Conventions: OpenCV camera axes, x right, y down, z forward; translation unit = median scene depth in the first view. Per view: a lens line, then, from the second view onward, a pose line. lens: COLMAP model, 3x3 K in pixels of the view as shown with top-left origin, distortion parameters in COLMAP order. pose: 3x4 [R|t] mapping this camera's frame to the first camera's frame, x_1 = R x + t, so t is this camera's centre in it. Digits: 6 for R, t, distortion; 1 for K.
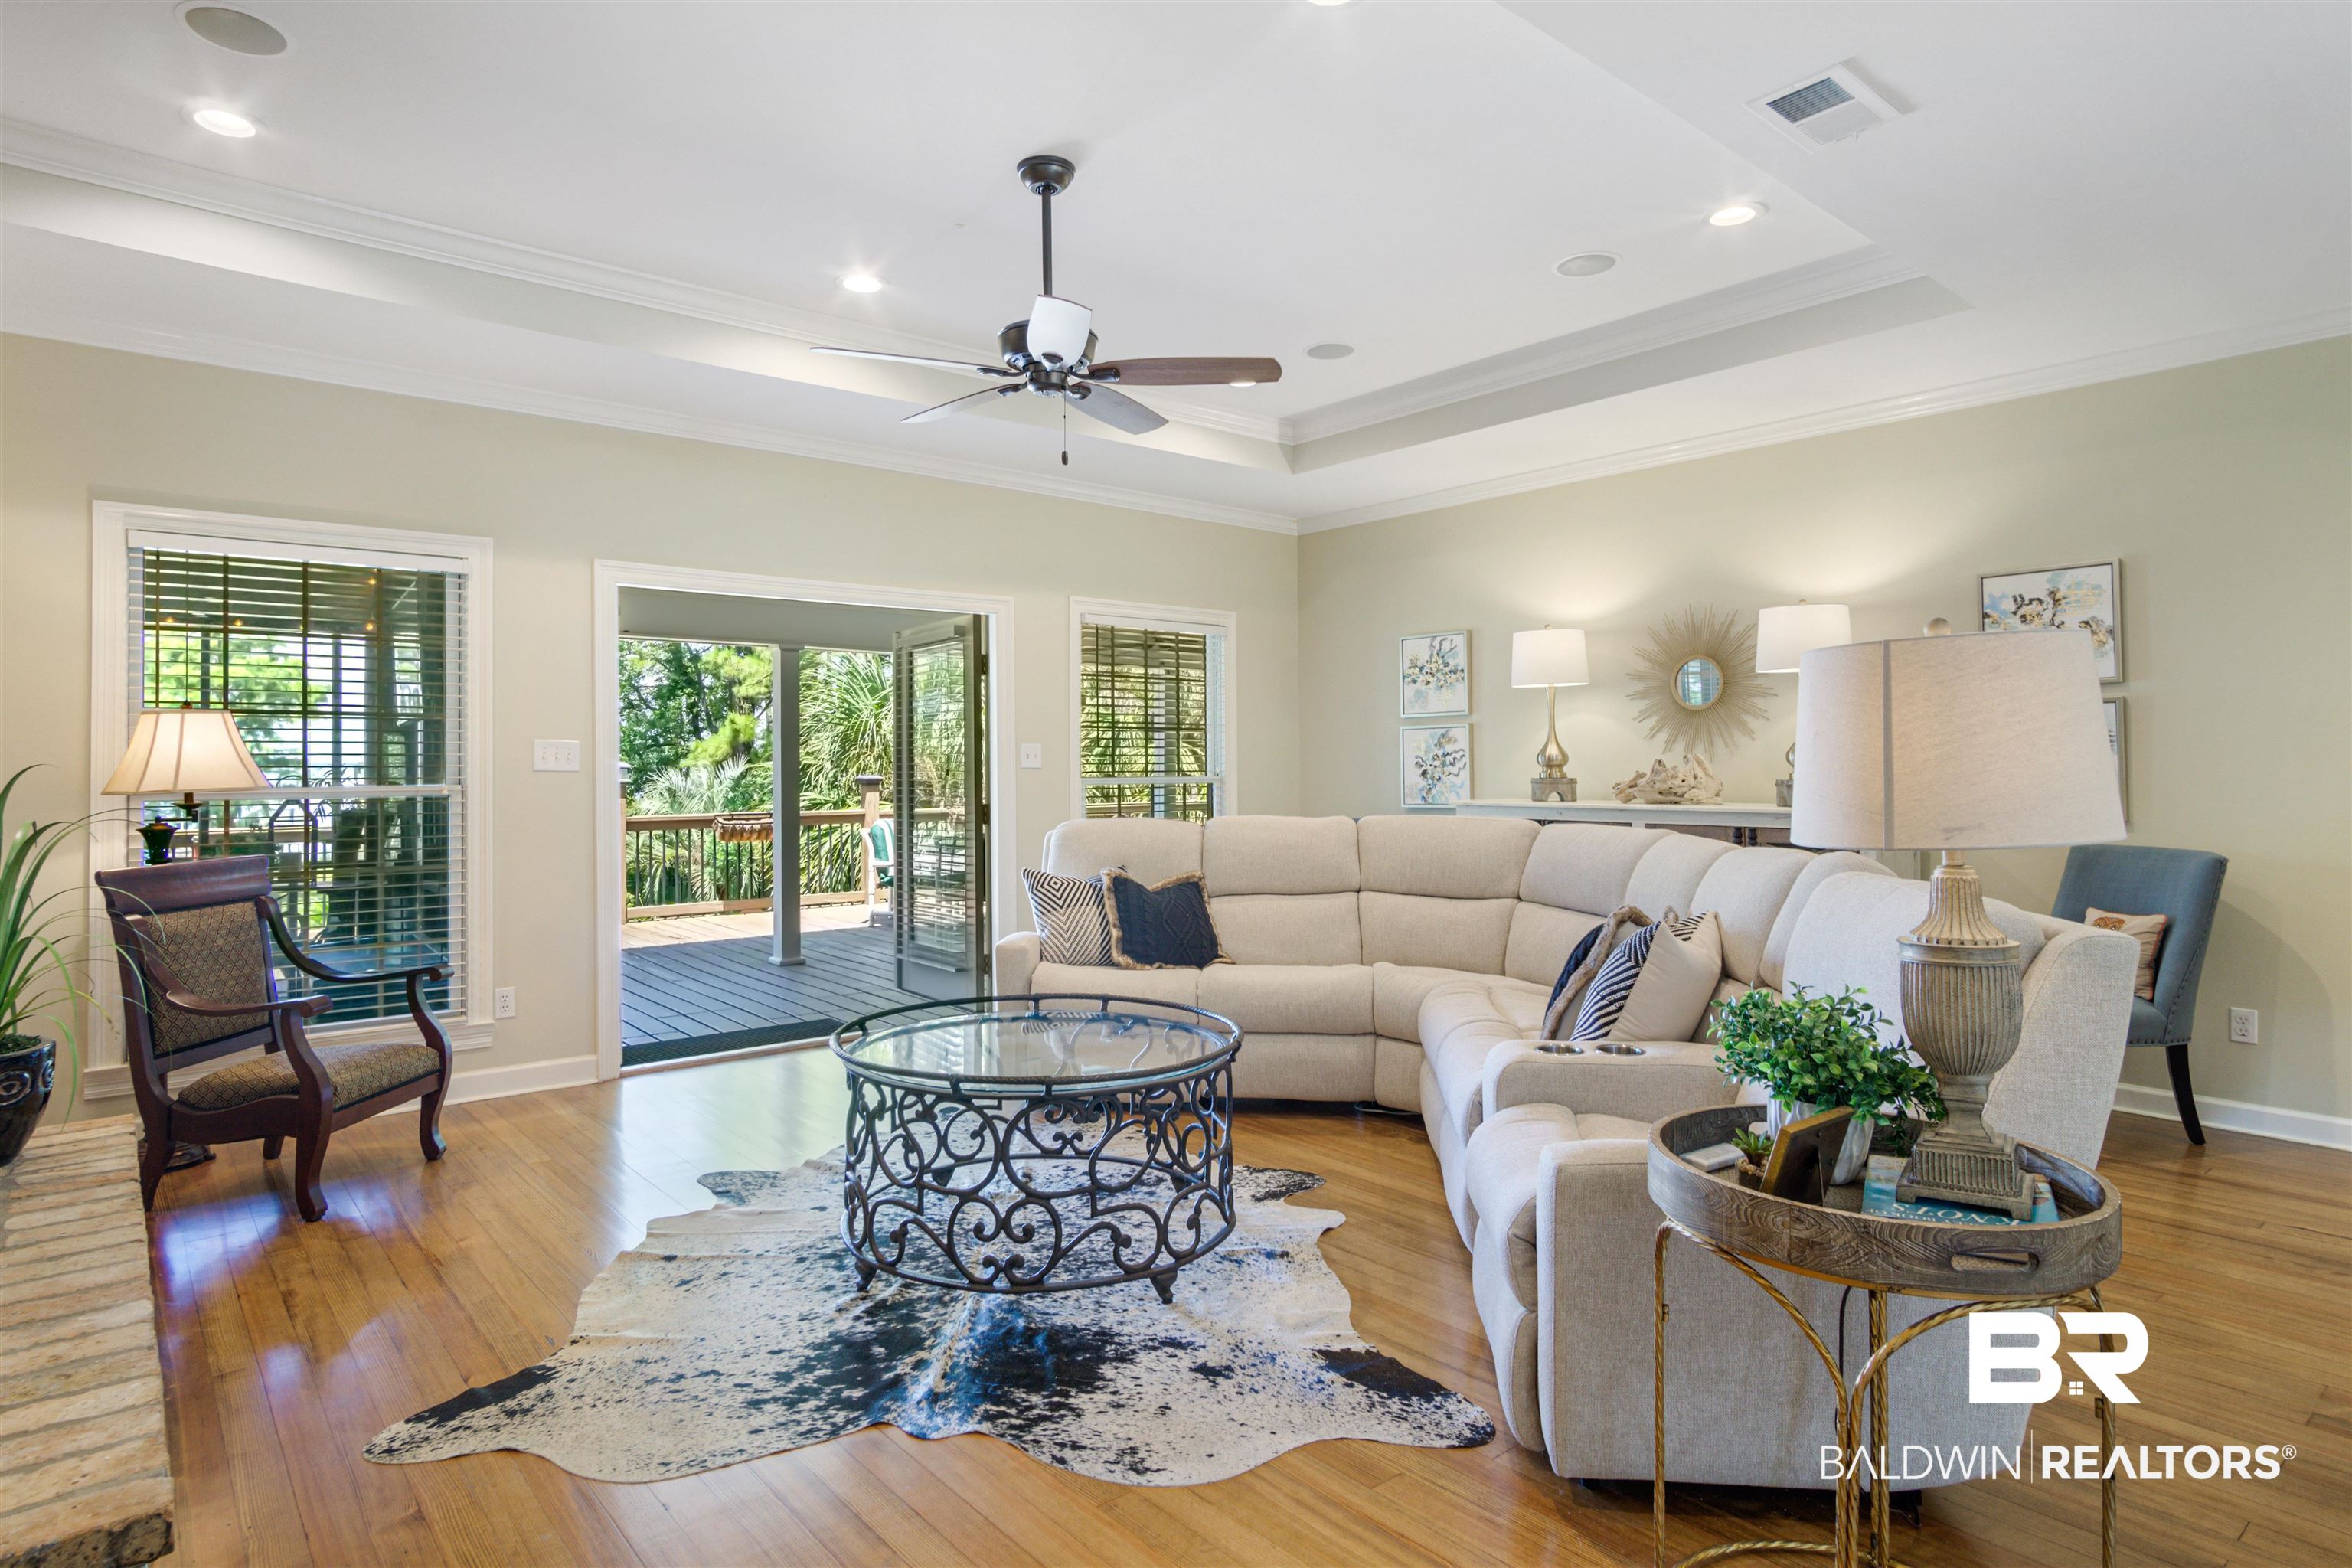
lens RADIAL K [[1274.7, 0, 1155.6], [0, 1274.7, 730.8], [0, 0, 1]] dist [-0.006241, -0.001282]
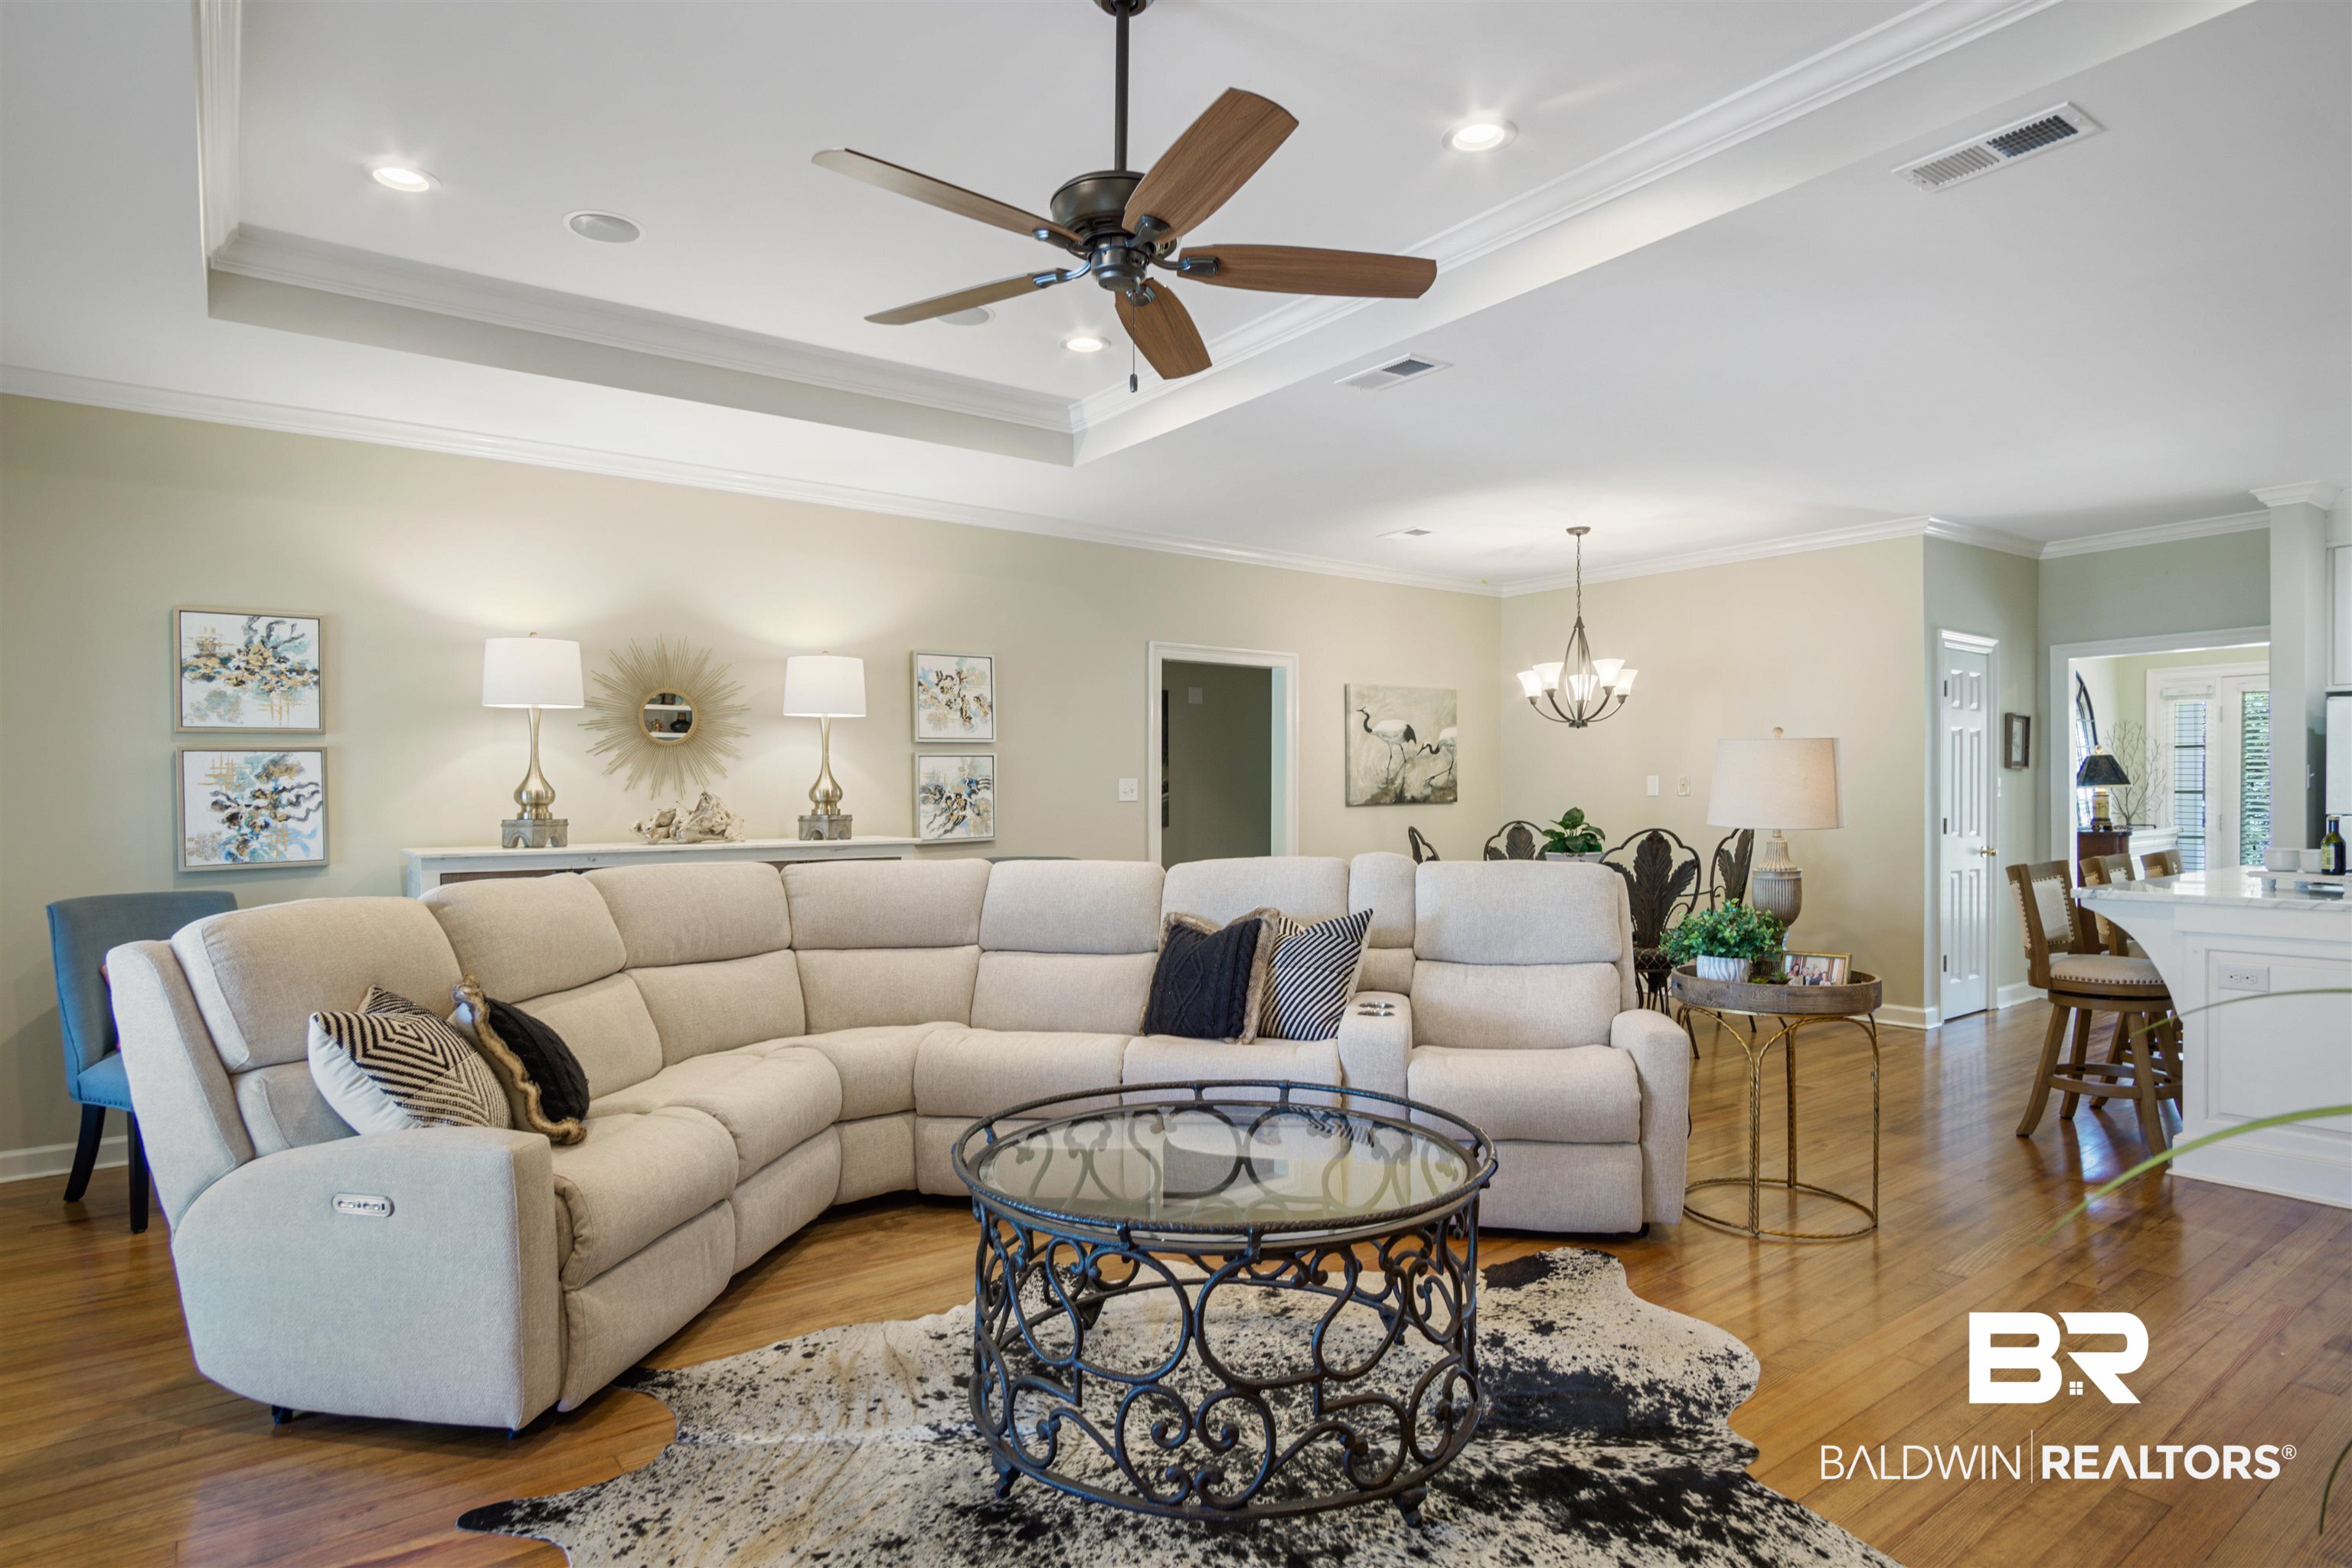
lens RADIAL K [[1250.4, 0, 1150.3], [0, 1250.4, 794.2], [0, 0, 1]] dist [-0.005442, 0.000039]
pose [[0.068086, 0.005745, 0.997663, -0.586730], [-0.019352, 0.999803, -0.004436, 0.021013], [-0.997492, -0.019005, 0.068184, 0.688755]]
